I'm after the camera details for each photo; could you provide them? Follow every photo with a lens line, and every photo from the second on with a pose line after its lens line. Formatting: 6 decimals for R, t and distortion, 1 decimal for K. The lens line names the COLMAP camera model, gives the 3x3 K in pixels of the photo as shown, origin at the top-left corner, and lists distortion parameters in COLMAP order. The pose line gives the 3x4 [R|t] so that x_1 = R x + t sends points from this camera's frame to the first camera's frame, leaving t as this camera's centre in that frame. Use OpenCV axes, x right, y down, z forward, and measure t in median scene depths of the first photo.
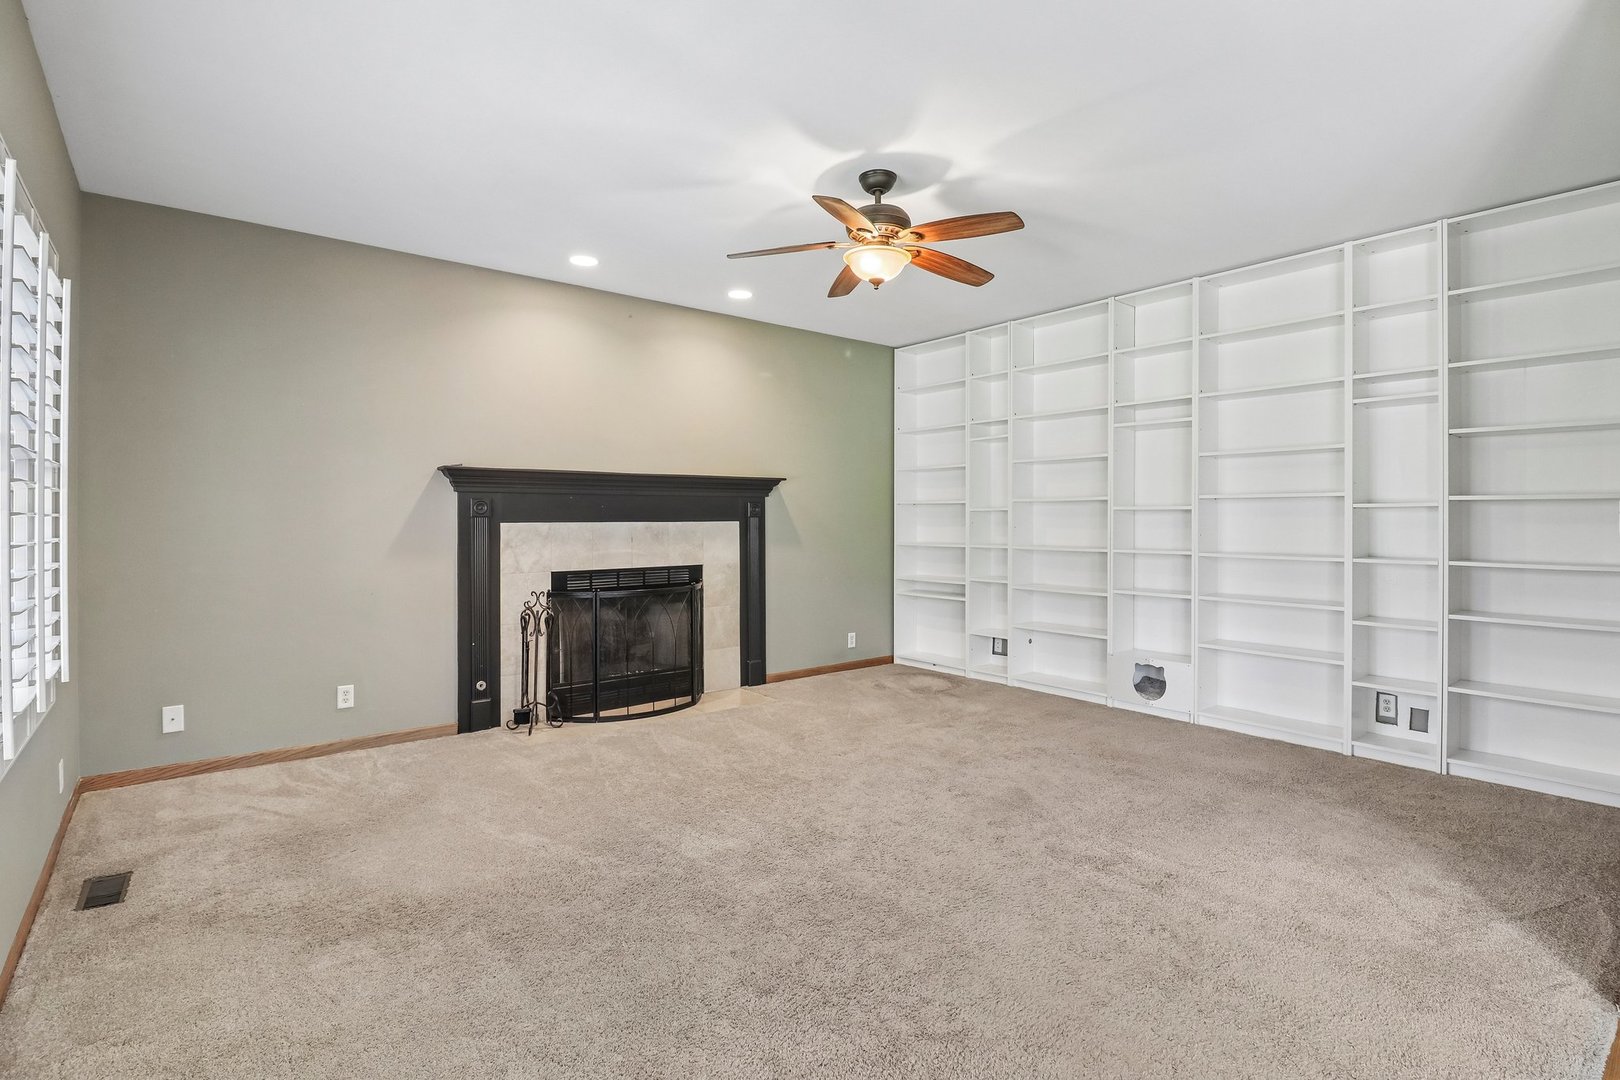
lens RADIAL K [[760.6, 0, 807.5], [0, 760.6, 521.0], [0, 0, 1]] dist [-0.008057, -0.003876]
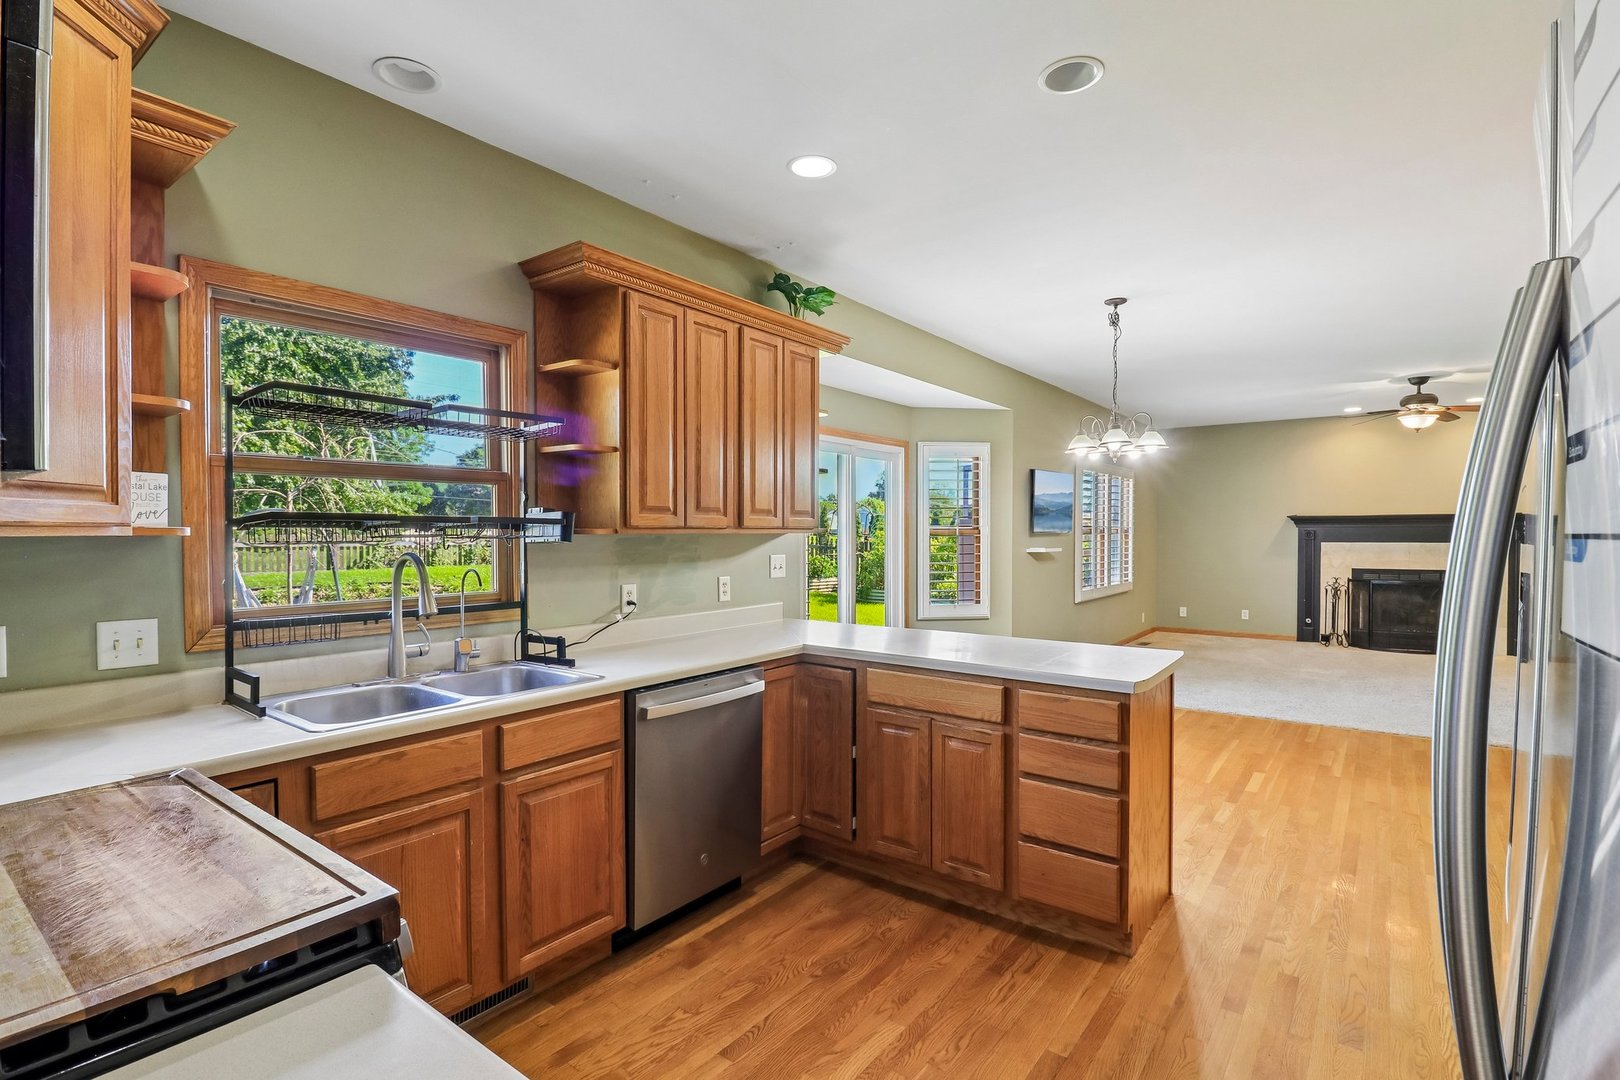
lens RADIAL K [[760.6, 0, 814.9], [0, 760.6, 552.2], [0, 0, 1]] dist [-0.008057, -0.003876]
pose [[0.234614, 0.025935, -0.971742, 1.209022], [-0.000589, 0.999648, 0.026537, -0.023373], [0.972088, -0.005653, 0.234547, -0.763091]]
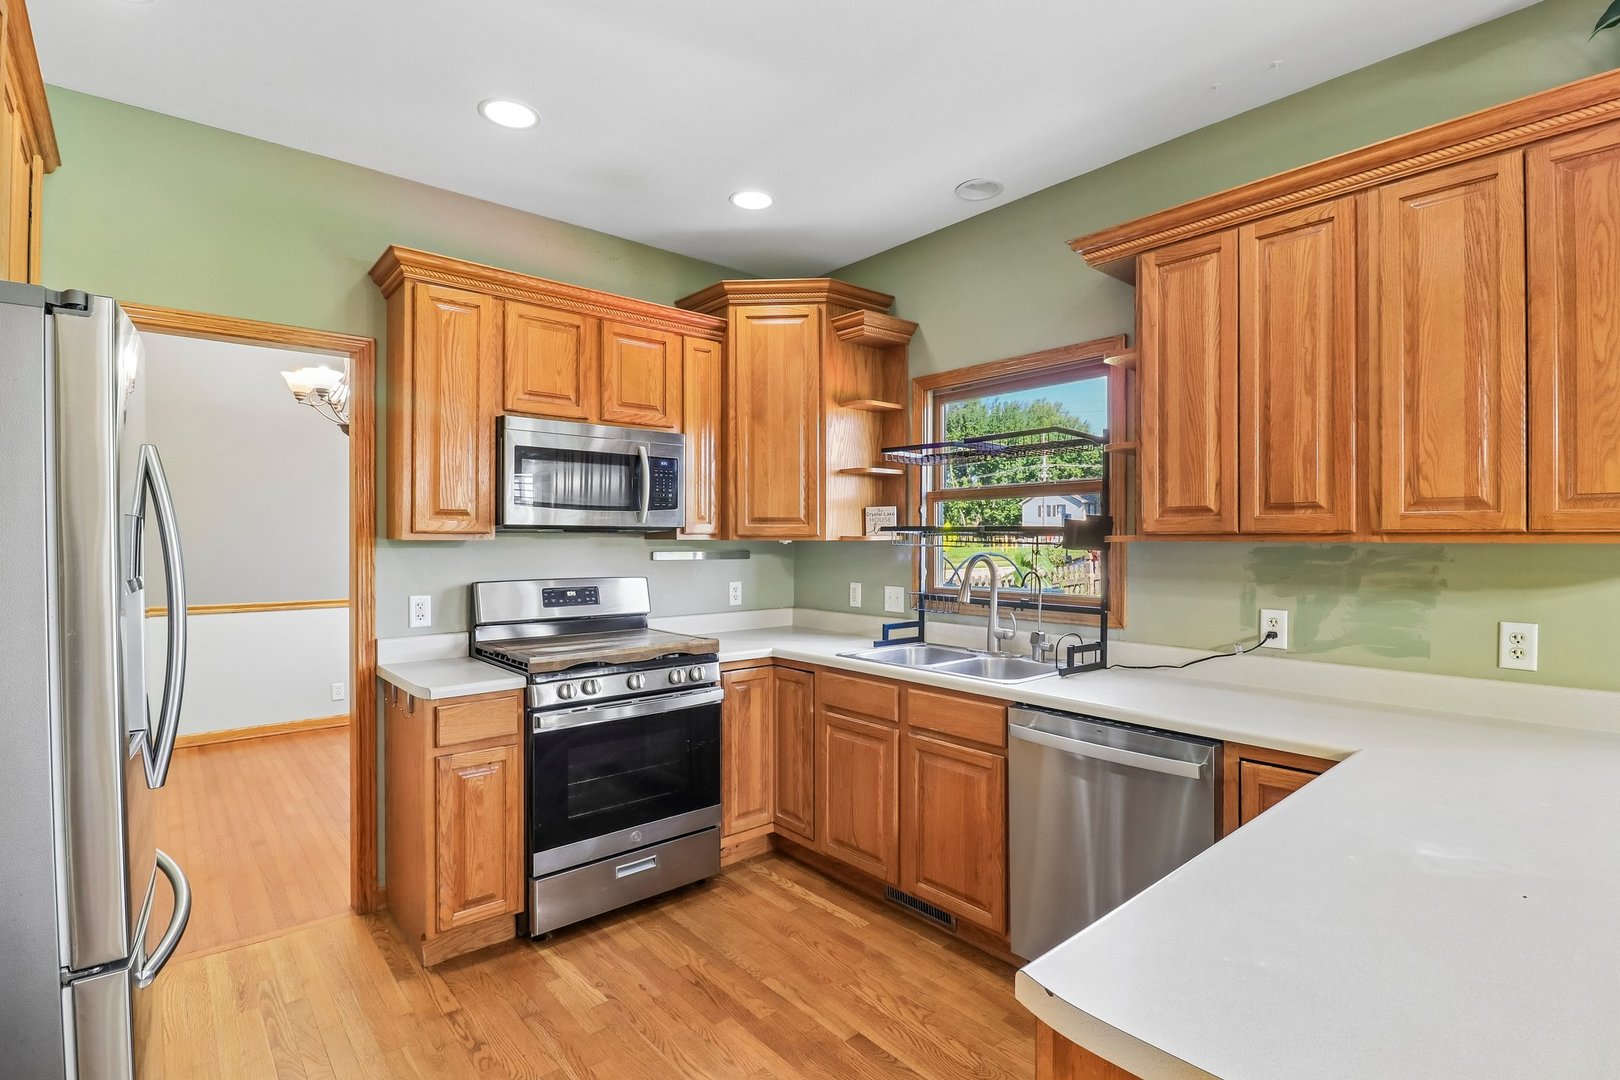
lens RADIAL K [[760.6, 0, 808.6], [0, 760.6, 538.9], [0, 0, 1]] dist [-0.008057, -0.003876]
pose [[-0.999687, -0.000314, -0.024997, 0.829536], [-0.000397, 0.999995, 0.003293, -0.025343], [0.024996, 0.003301, -0.999682, -0.267479]]
